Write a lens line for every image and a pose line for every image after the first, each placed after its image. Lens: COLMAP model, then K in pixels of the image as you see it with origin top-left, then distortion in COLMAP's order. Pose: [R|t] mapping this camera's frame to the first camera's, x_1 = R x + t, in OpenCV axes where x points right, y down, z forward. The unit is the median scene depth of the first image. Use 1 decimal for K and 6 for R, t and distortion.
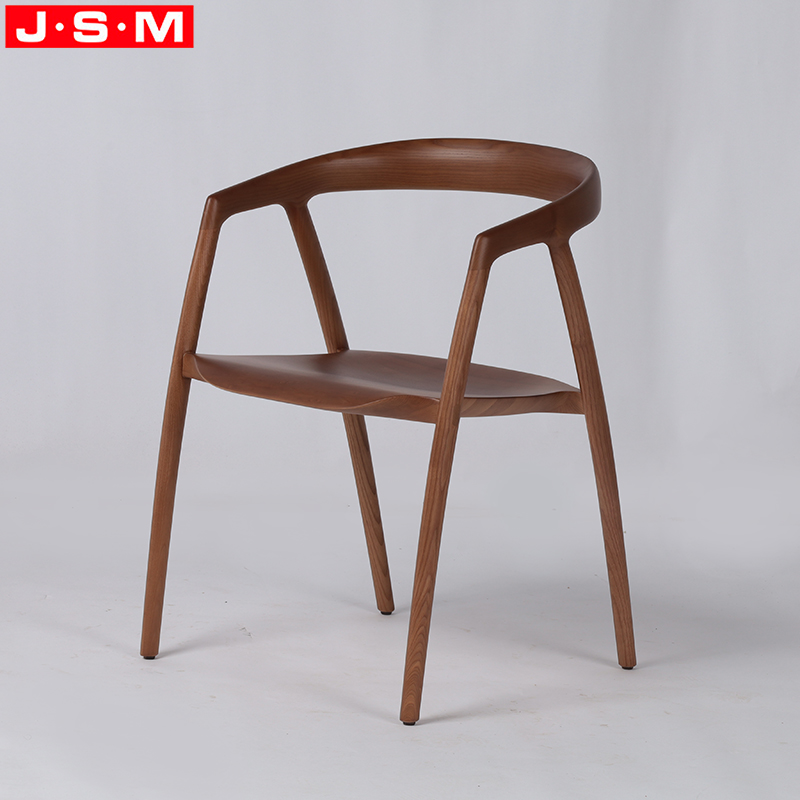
lens RADIAL K [[3243.5, 0, 400.1], [0, 3243.5, 400.6], [0, 0, 1]] dist [0.080409, 0.000000]
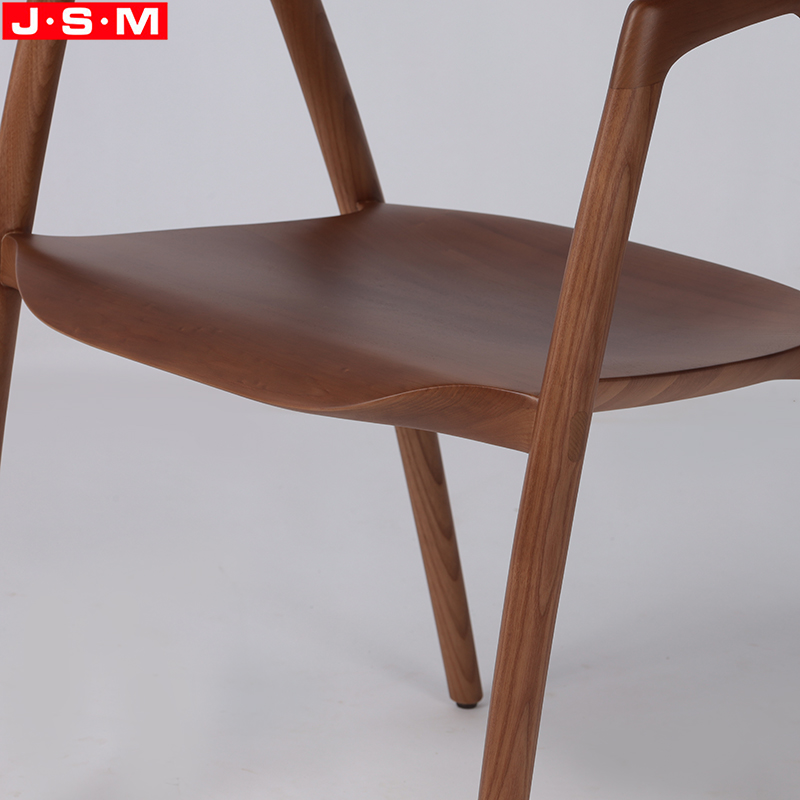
lens RADIAL K [[3243.5, 0, 399.9], [0, 3243.5, 399.9], [0, 0, 1]] dist [0.080409, 0.000000]
pose [[0.997663, 0.009110, -0.067714, 0.022187], [-0.001163, 0.993191, 0.116488, -0.047500], [0.068314, -0.116137, 0.990881, 0.572056]]
